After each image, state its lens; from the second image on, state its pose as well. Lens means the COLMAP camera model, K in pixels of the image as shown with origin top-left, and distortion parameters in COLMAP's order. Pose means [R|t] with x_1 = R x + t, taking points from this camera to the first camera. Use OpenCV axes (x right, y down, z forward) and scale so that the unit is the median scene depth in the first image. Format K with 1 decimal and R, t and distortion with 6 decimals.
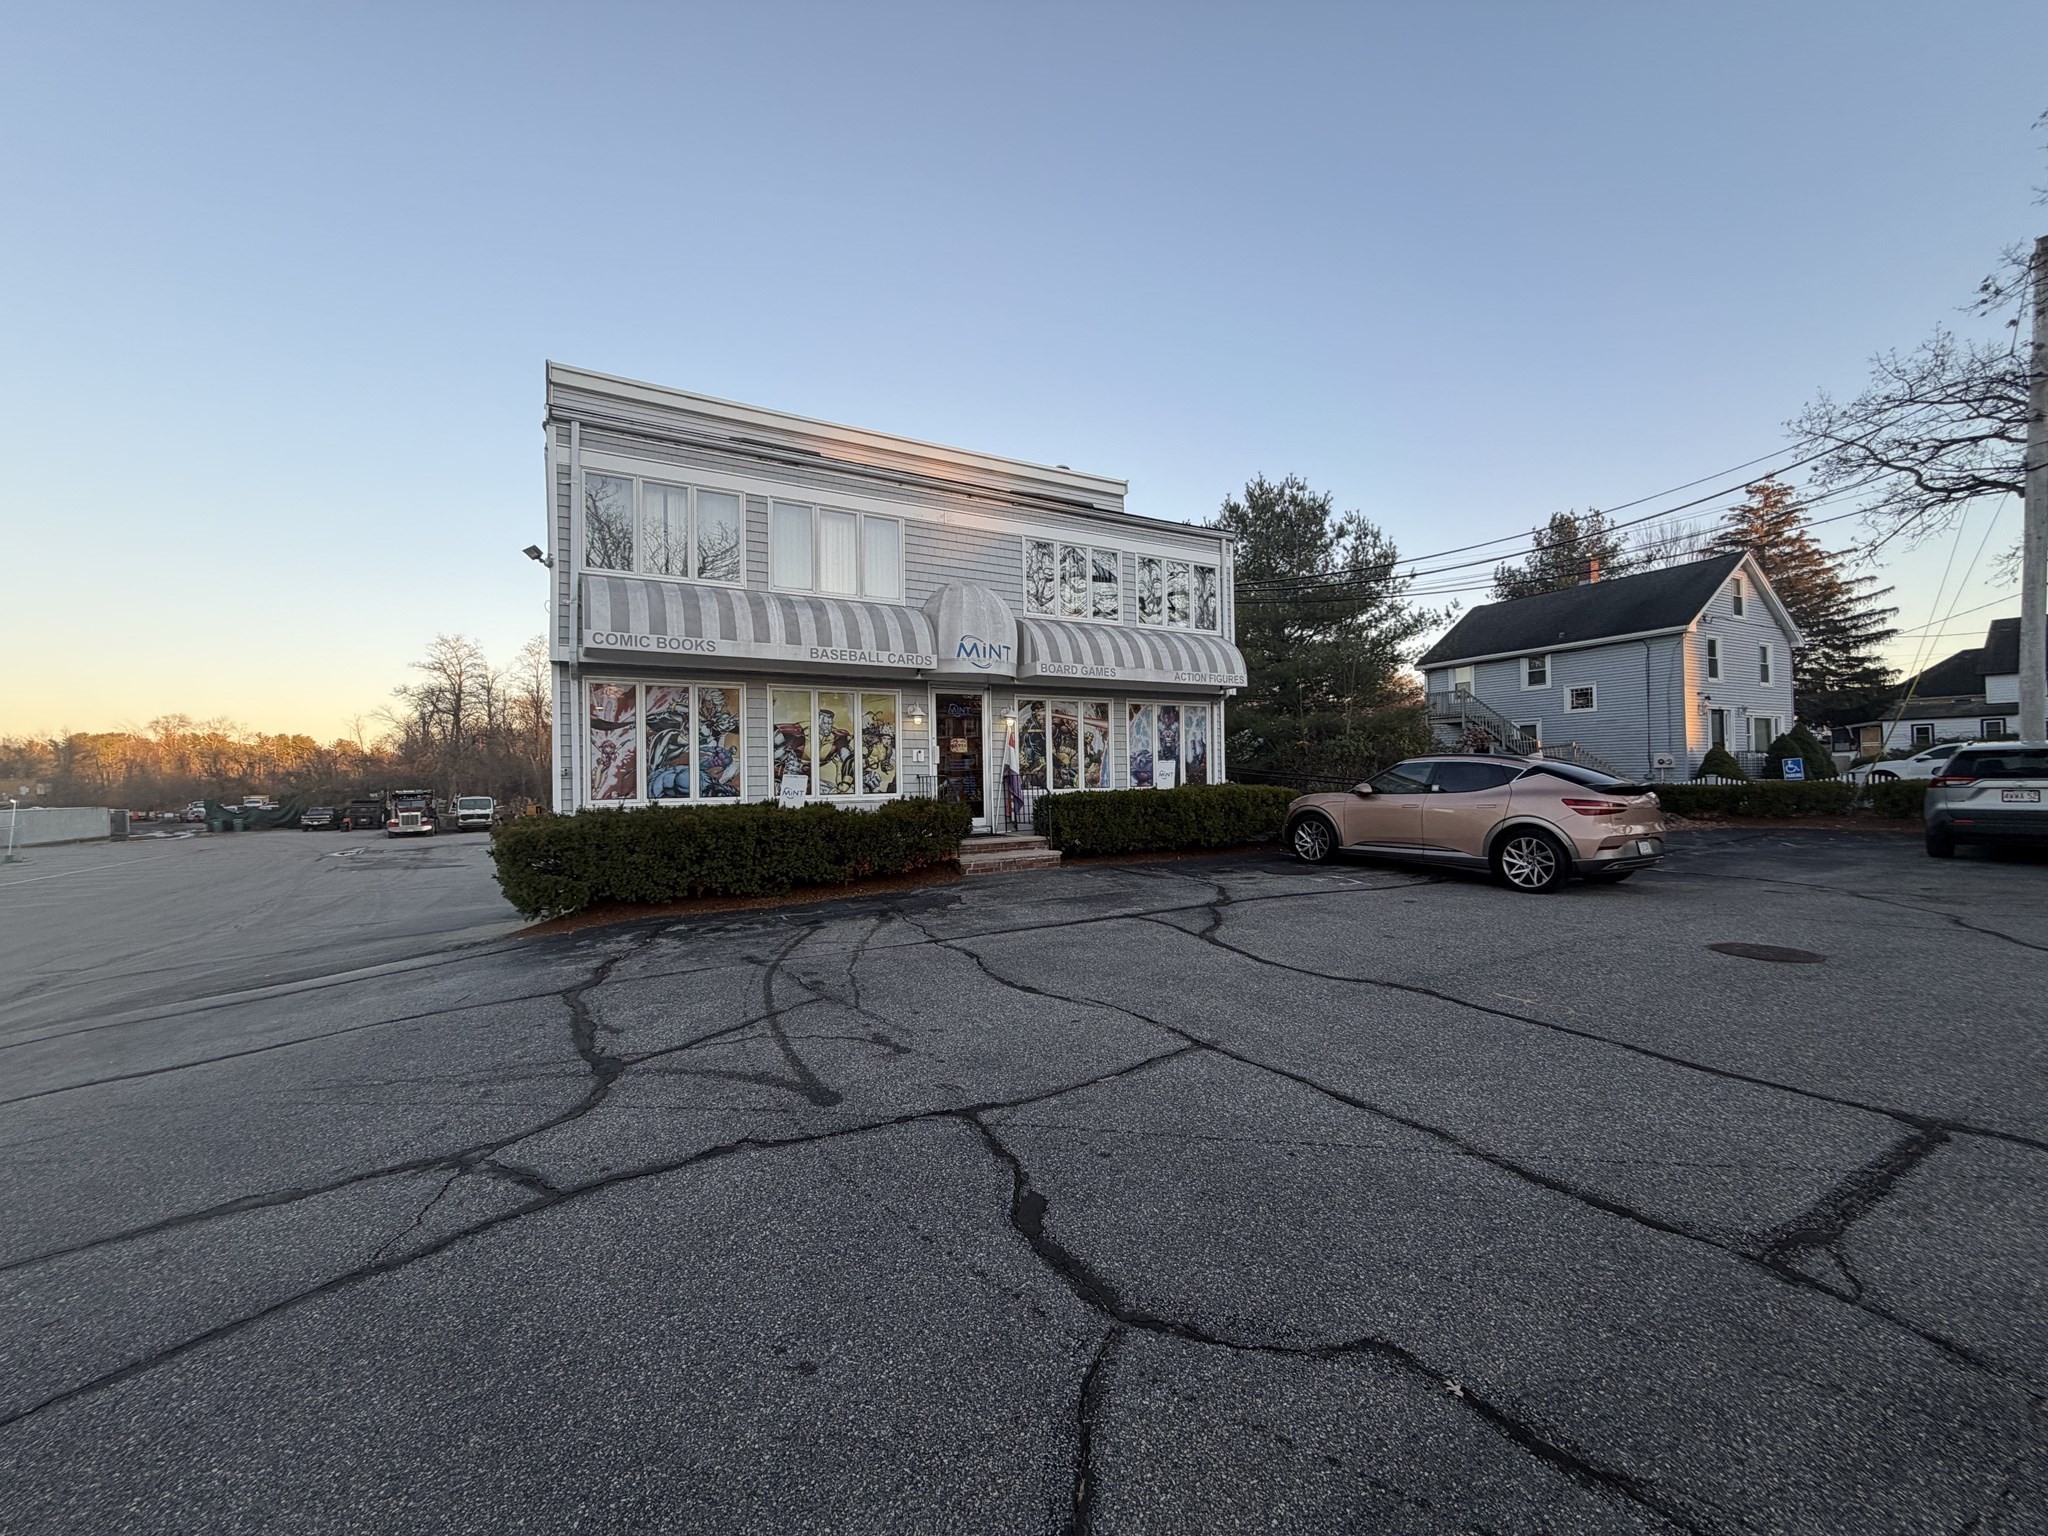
lens RADIAL K [[811.8, 0, 1017.0], [0, 811.8, 779.1], [0, 0, 1]] dist [-0.001695, 0.001086]
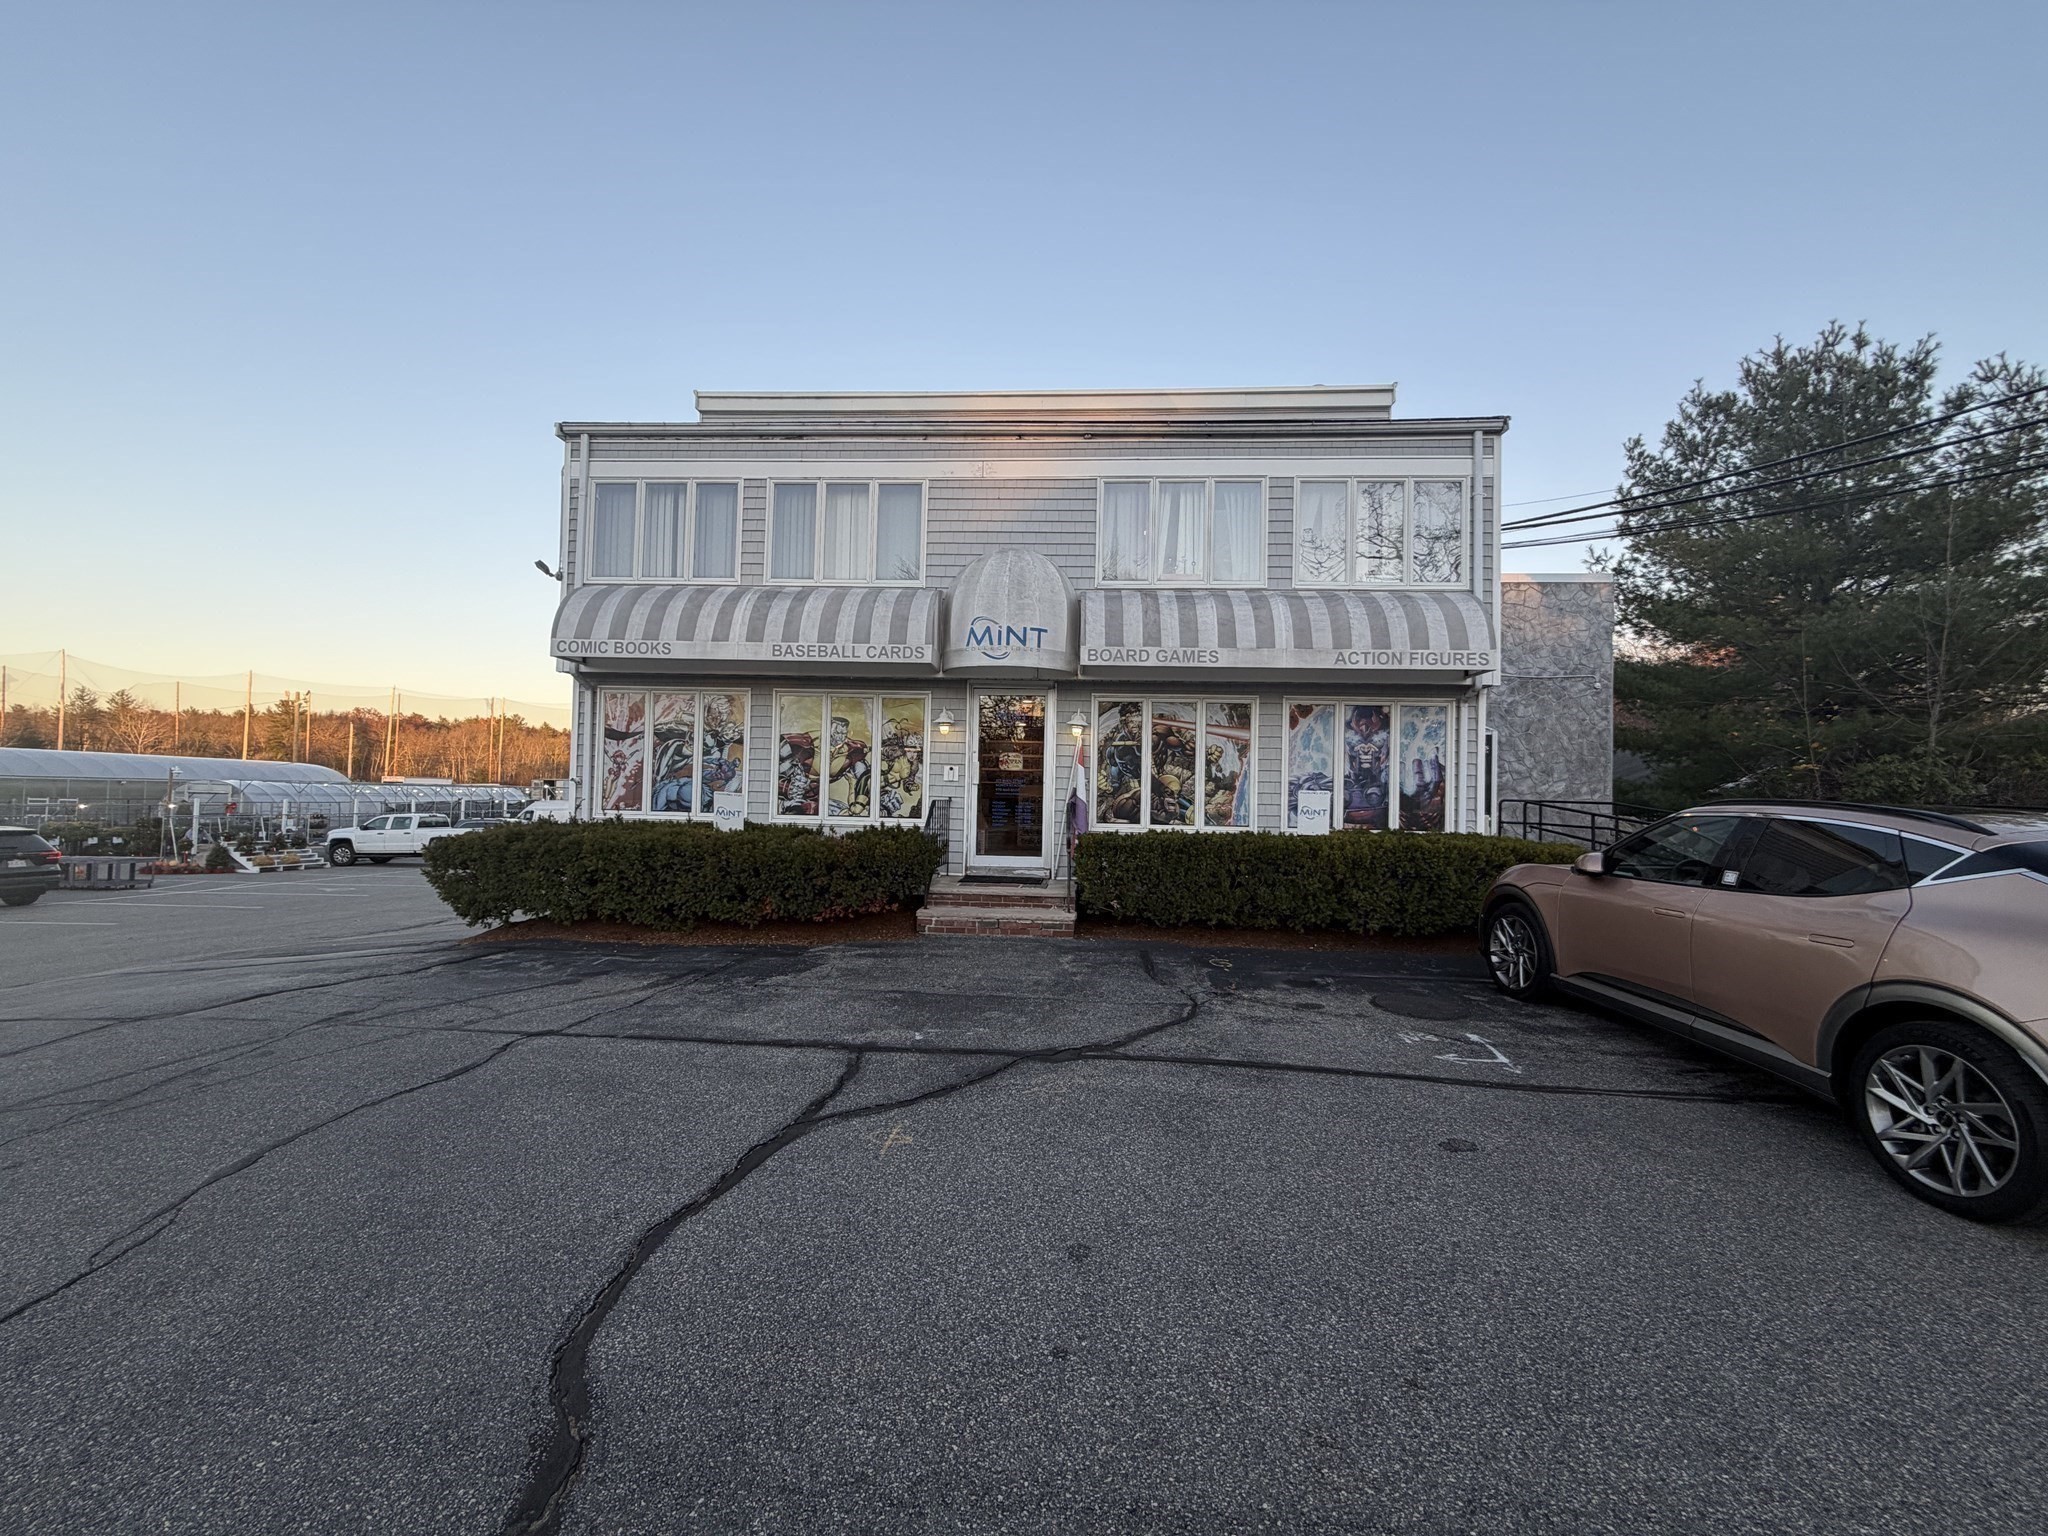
lens RADIAL K [[811.8, 0, 1021.4], [0, 811.8, 776.0], [0, 0, 1]] dist [-0.001695, 0.001086]
pose [[0.834276, 0.025965, -0.550735, 0.386740], [-0.037722, 0.999238, -0.010034, -0.021491], [0.550054, 0.029146, 0.834620, 0.382595]]
